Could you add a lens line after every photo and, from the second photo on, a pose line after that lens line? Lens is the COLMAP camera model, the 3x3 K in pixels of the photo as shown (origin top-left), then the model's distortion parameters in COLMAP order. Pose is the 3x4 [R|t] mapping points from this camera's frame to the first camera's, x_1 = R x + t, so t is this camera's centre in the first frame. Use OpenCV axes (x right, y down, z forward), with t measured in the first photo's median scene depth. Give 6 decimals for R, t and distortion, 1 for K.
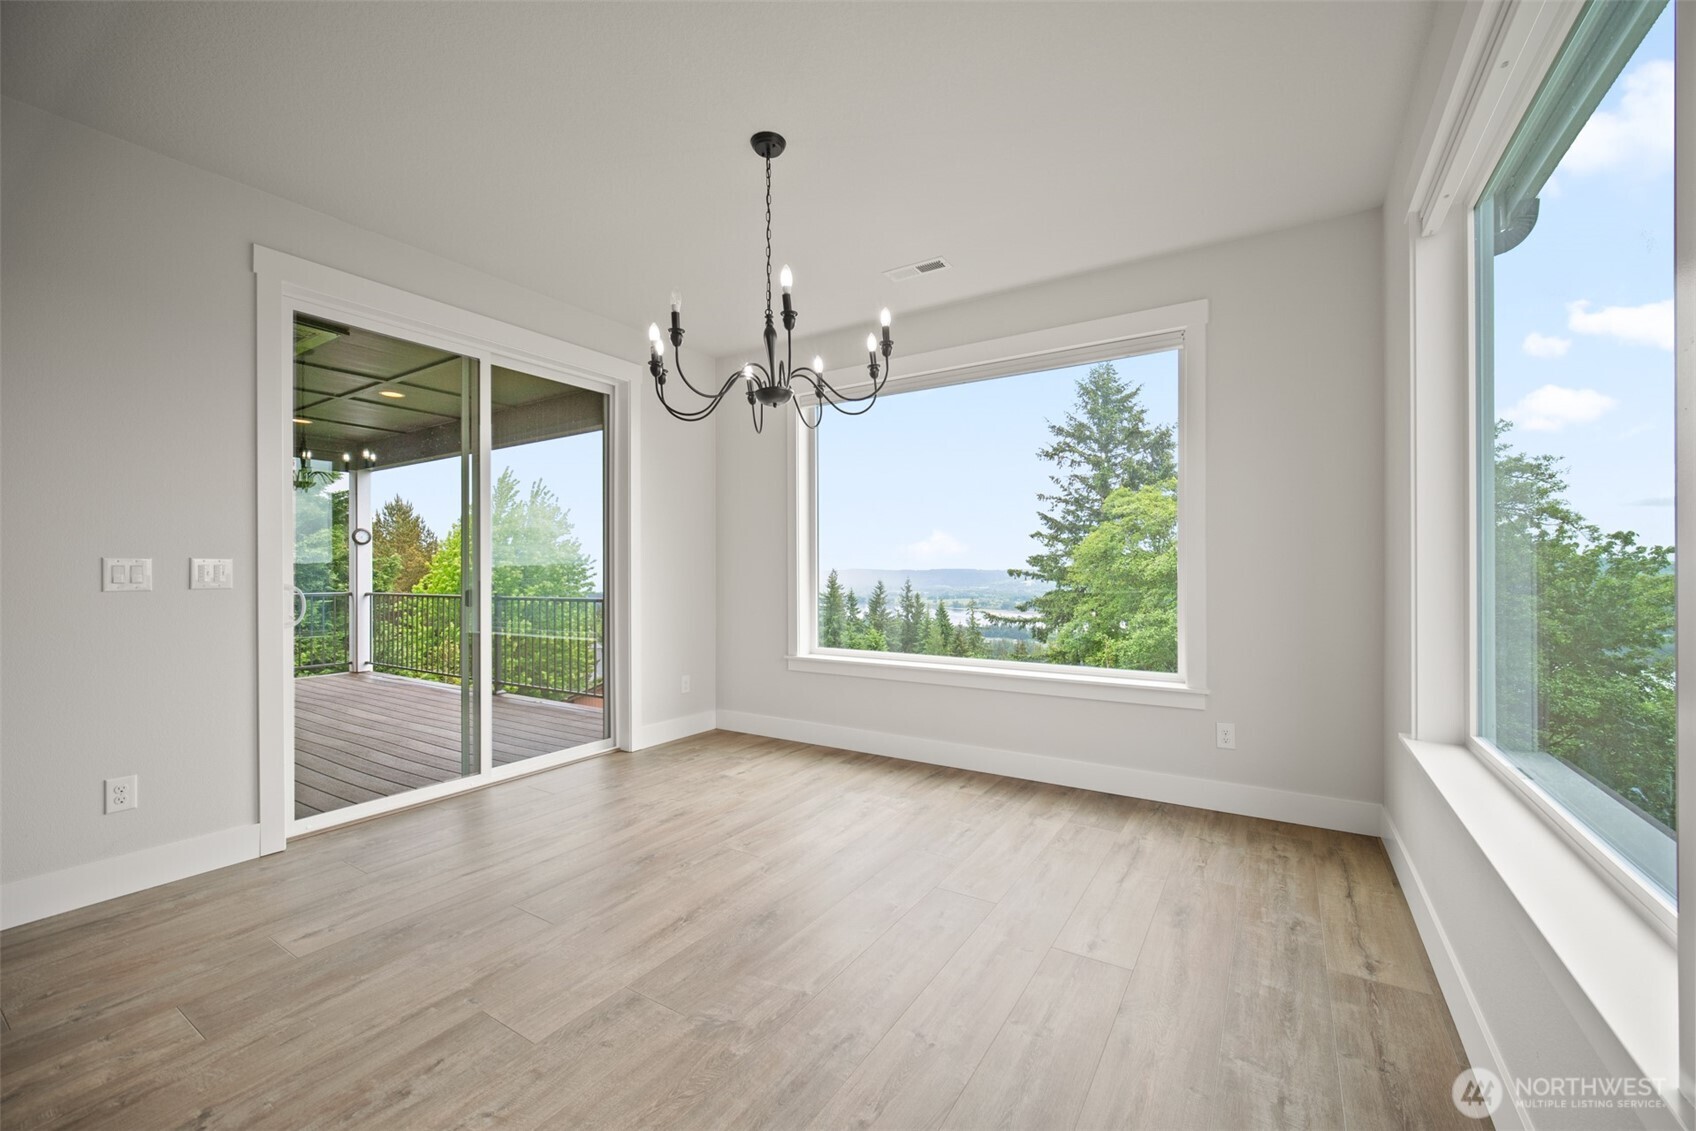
lens RADIAL K [[688.2, 0, 845.2], [0, 688.2, 564.2], [0, 0, 1]] dist [-0.003950, -0.000392]
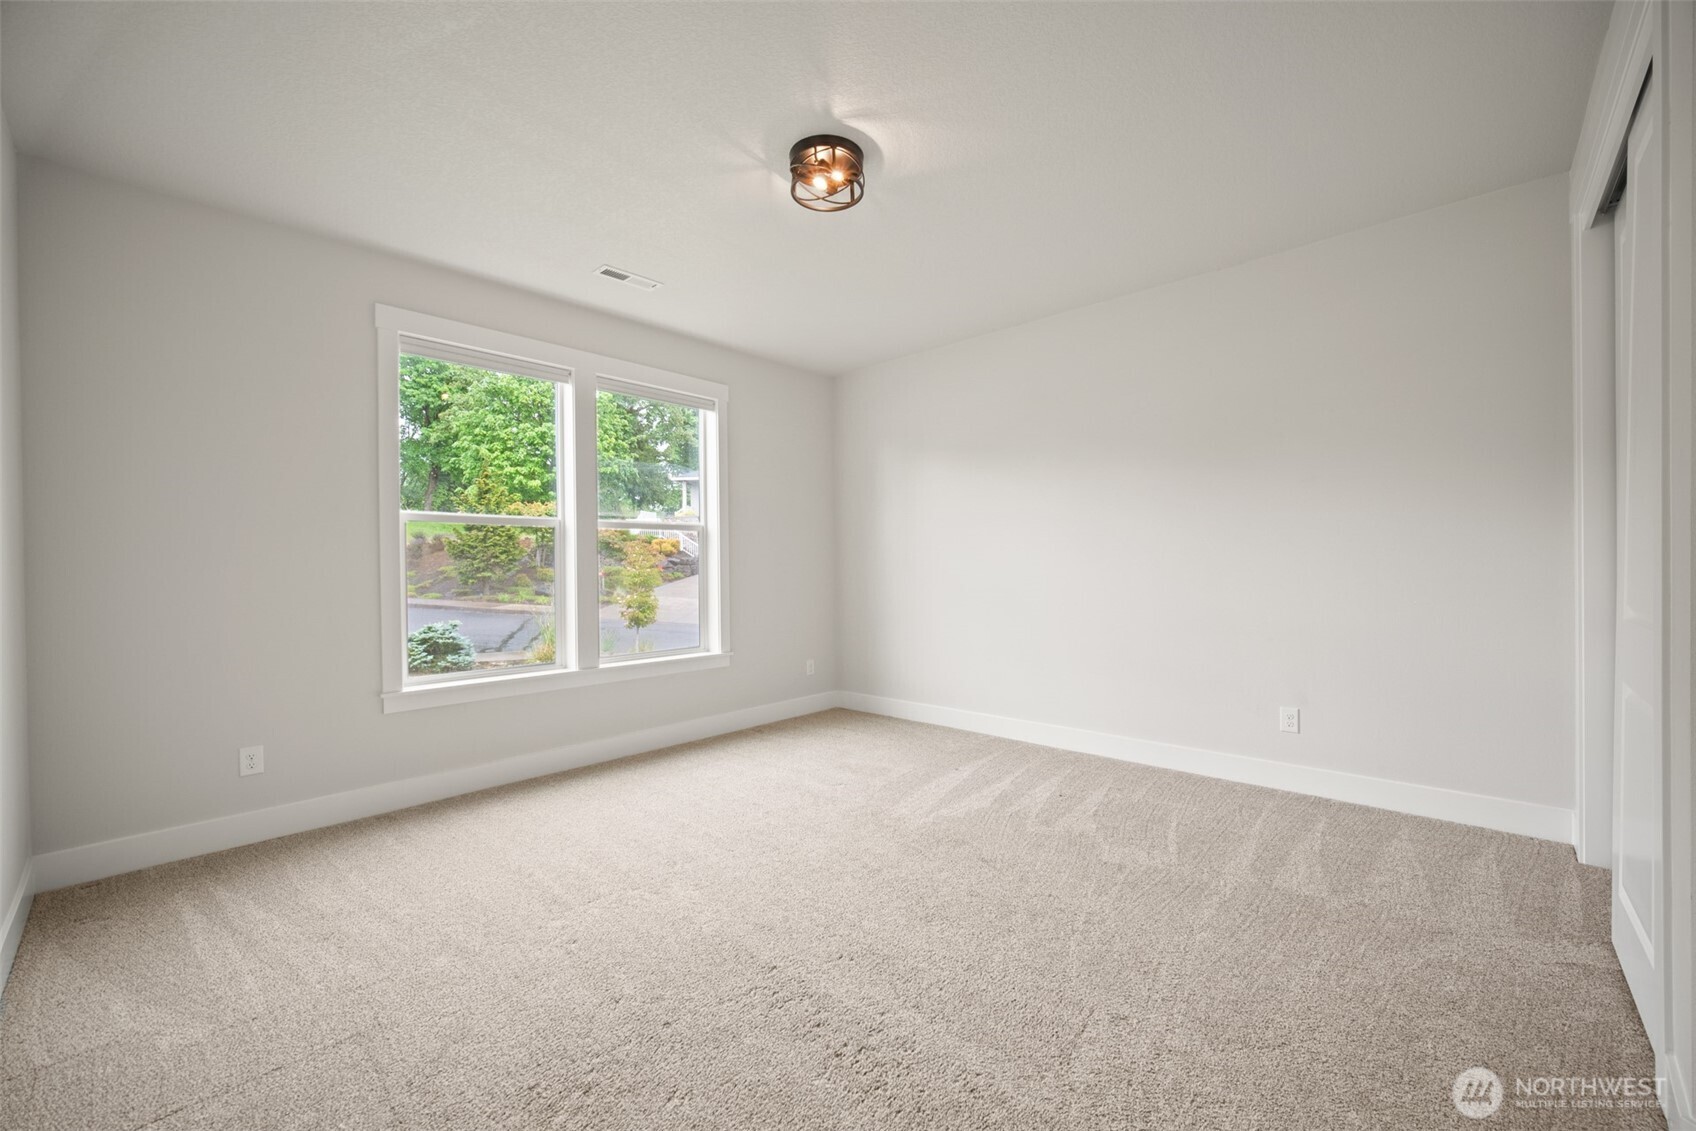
lens RADIAL K [[688.2, 0, 837.5], [0, 688.2, 575.8], [0, 0, 1]] dist [-0.003950, -0.000392]
pose [[0.178284, -0.012422, 0.983901, -0.838265], [0.002859, 0.999923, 0.012106, 0.004501], [-0.983975, 0.000655, 0.178306, 0.497603]]
